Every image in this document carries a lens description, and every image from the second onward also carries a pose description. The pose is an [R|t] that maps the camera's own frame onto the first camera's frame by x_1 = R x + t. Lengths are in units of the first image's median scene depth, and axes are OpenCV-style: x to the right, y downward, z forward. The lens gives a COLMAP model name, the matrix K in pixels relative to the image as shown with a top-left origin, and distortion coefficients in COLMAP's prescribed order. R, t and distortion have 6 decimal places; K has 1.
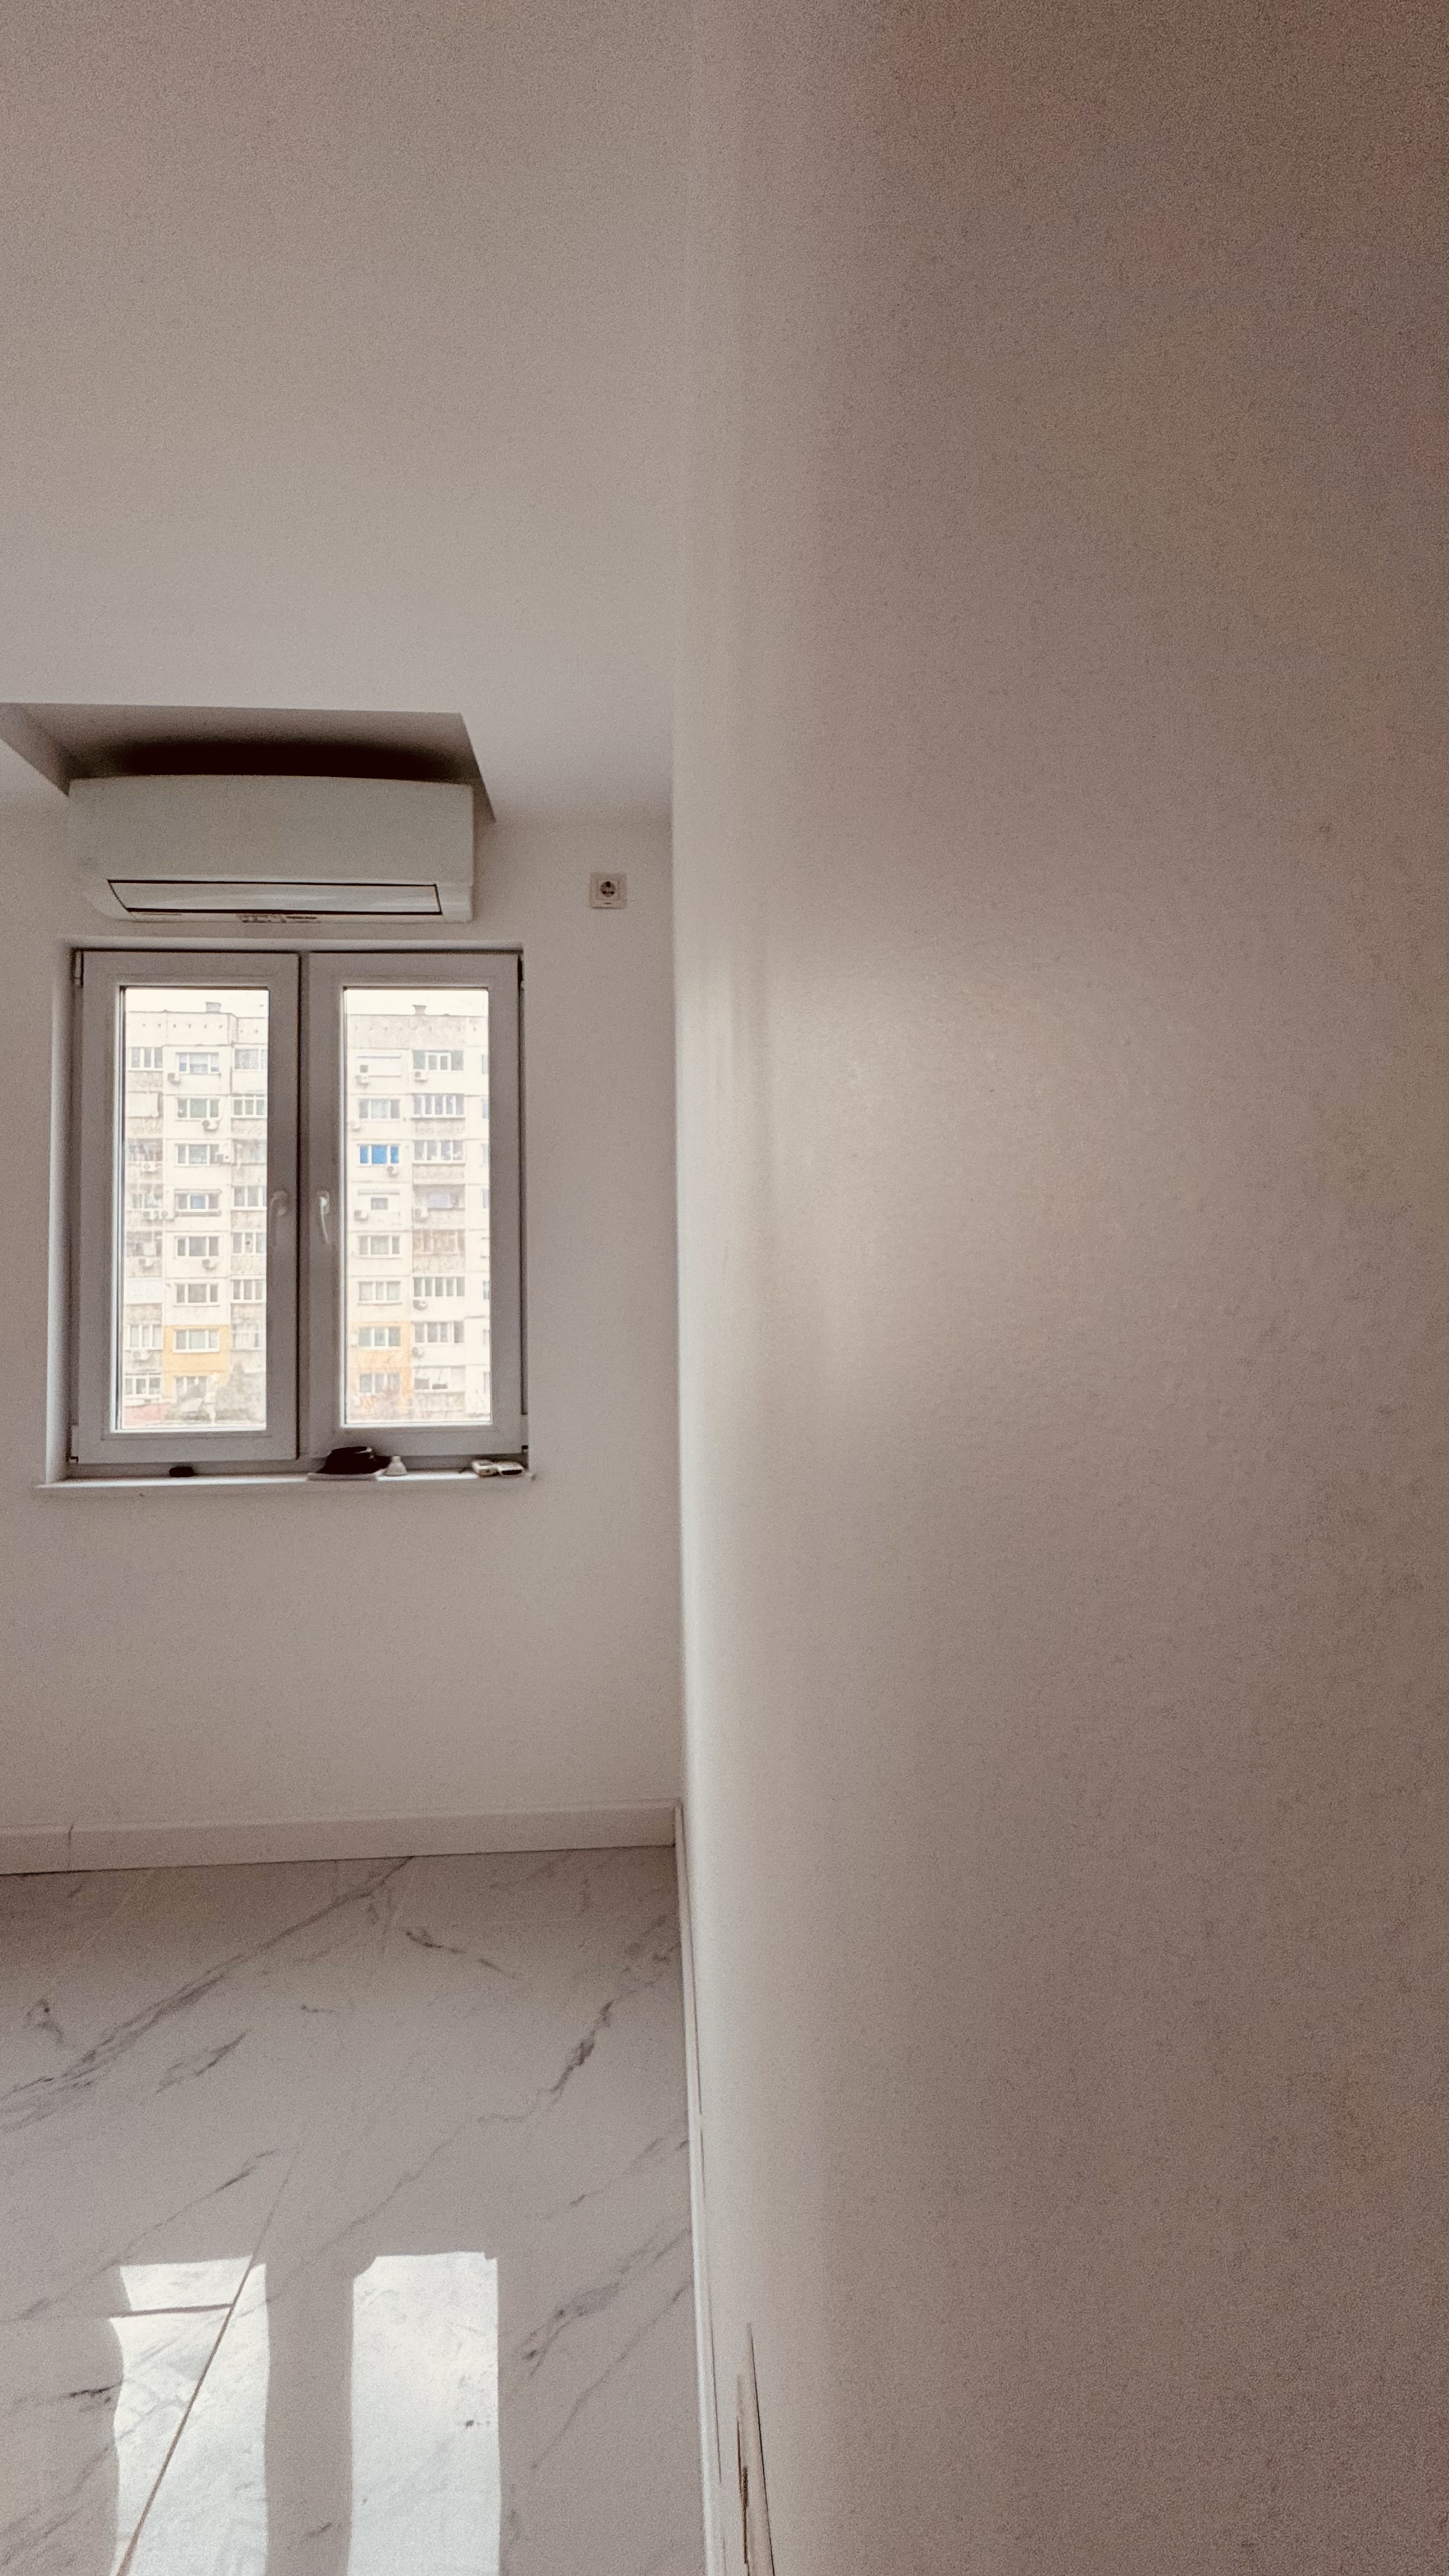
lens RADIAL K [[1018.6, 0, 730.3], [0, 1018.6, 1286.2], [0, 0, 1]] dist [-0.006476, 0.000366]
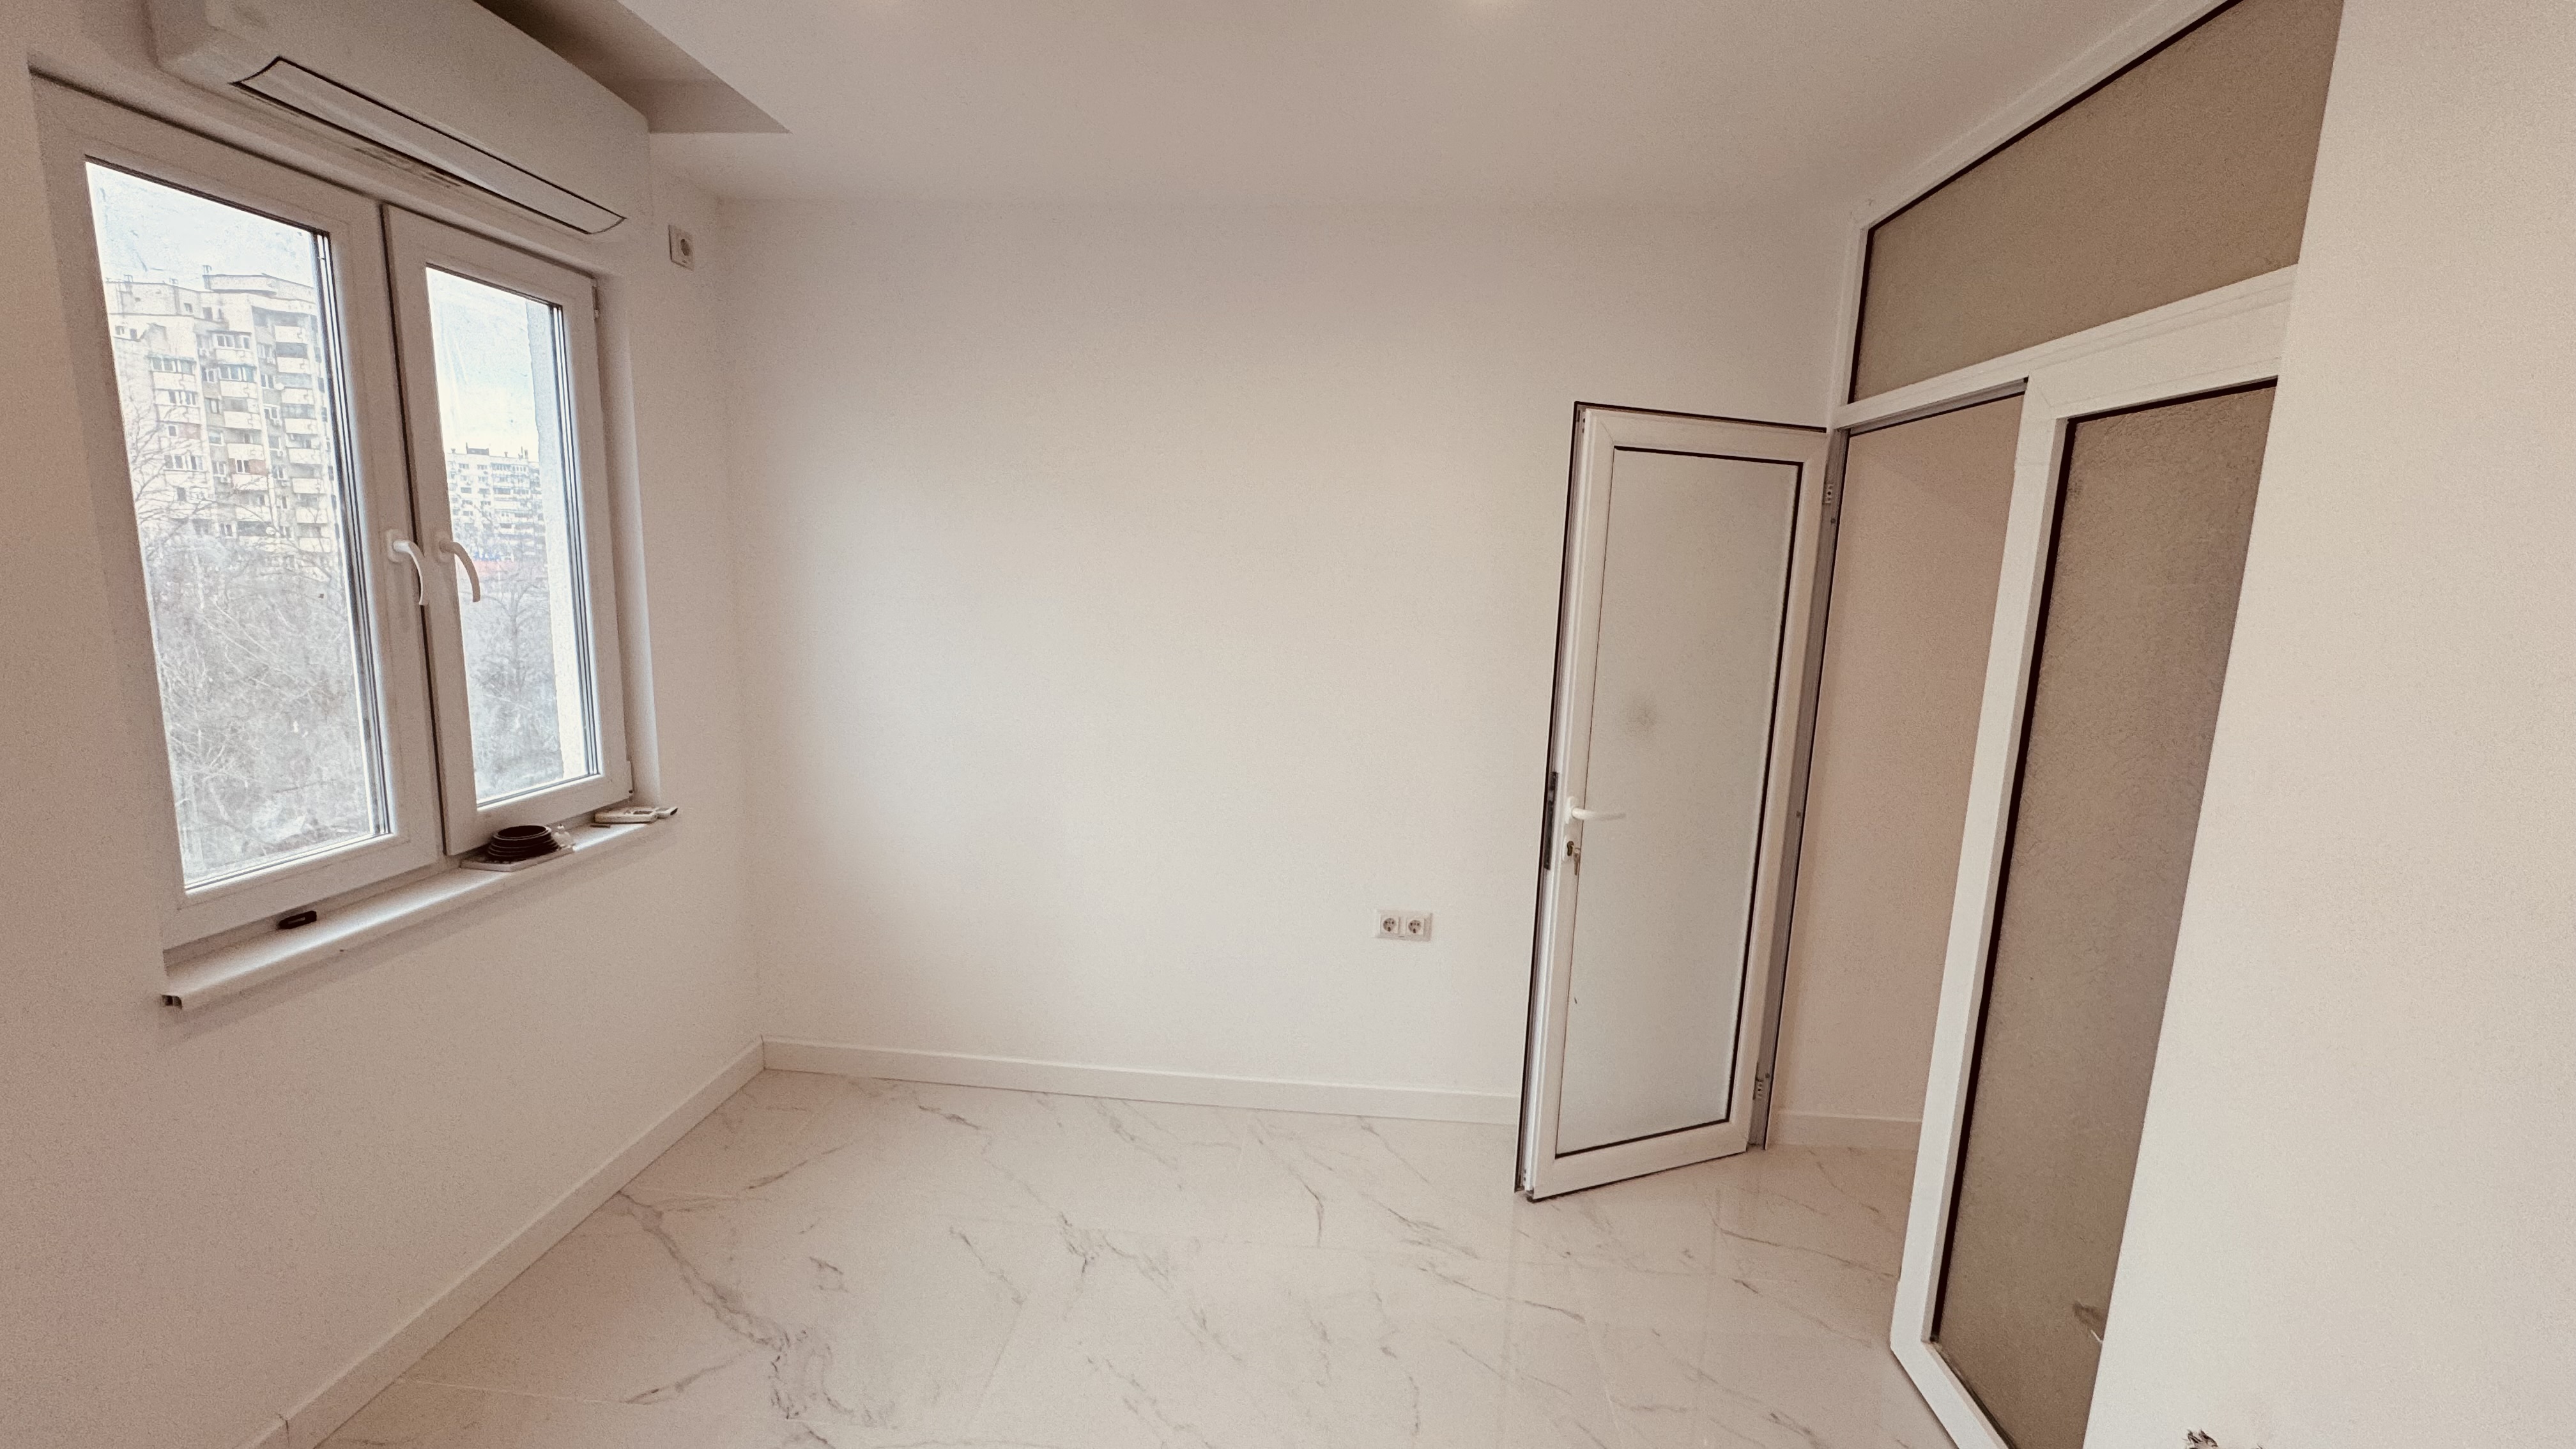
lens RADIAL K [[1018.6, 0, 1299.1], [0, 1018.6, 732.7], [0, 0, 1]] dist [-0.006476, 0.000366]
pose [[0.126830, -0.147078, 0.980960, -1.115561], [-0.078706, 0.984336, 0.157761, -0.117154], [-0.988797, -0.097217, 0.113267, 0.221605]]
